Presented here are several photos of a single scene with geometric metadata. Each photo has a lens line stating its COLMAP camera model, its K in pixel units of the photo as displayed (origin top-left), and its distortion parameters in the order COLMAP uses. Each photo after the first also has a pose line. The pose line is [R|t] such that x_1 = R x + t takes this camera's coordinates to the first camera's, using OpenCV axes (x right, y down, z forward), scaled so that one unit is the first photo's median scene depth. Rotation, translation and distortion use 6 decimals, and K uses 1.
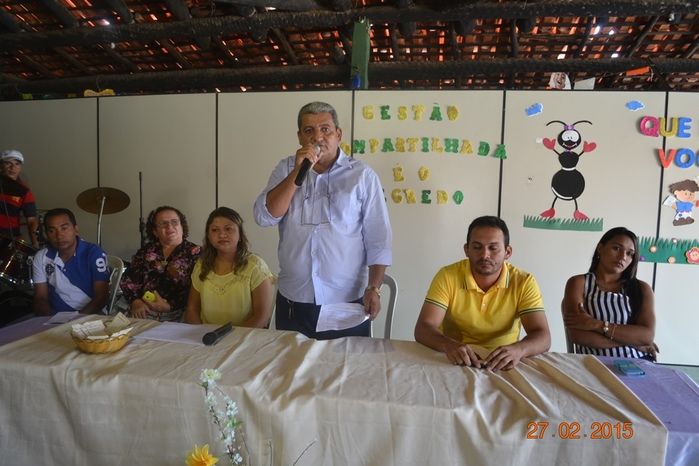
lens RADIAL K [[616.5, 0, 346.3], [0, 616.5, 229.5], [0, 0, 1]] dist [-0.065328, 0.000996]
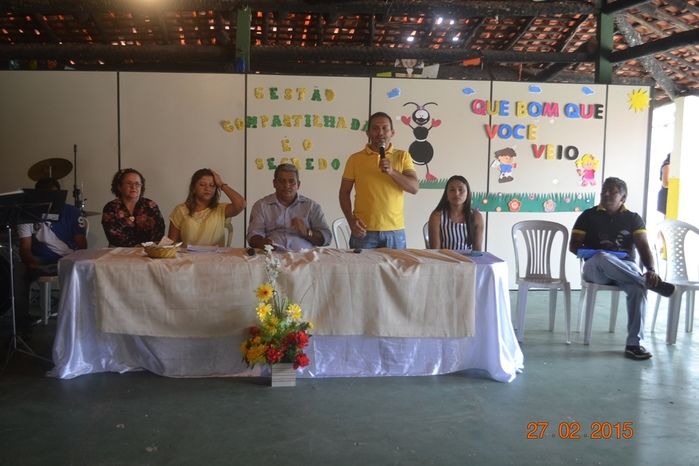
lens RADIAL K [[878.9, 0, 373.6], [0, 878.9, 232.9], [0, 0, 1]] dist [-0.013269, -0.019273]
pose [[0.952328, -0.036247, 0.302914, -0.287672], [0.030799, 0.999267, 0.022745, 0.048253], [-0.303516, -0.012332, 0.952747, -0.707101]]
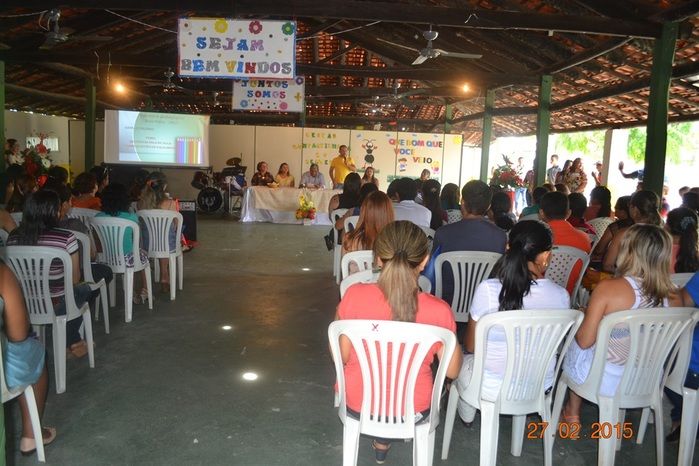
lens RADIAL K [[675.5, 0, 349.5], [0, 675.5, 233.0], [0, 0, 1]] dist [-0.077240, -0.006752]
pose [[0.977355, -0.007097, 0.211487, -0.504286], [-0.000708, 0.999322, 0.036807, 0.187988], [-0.211605, -0.036123, 0.976687, -2.499535]]
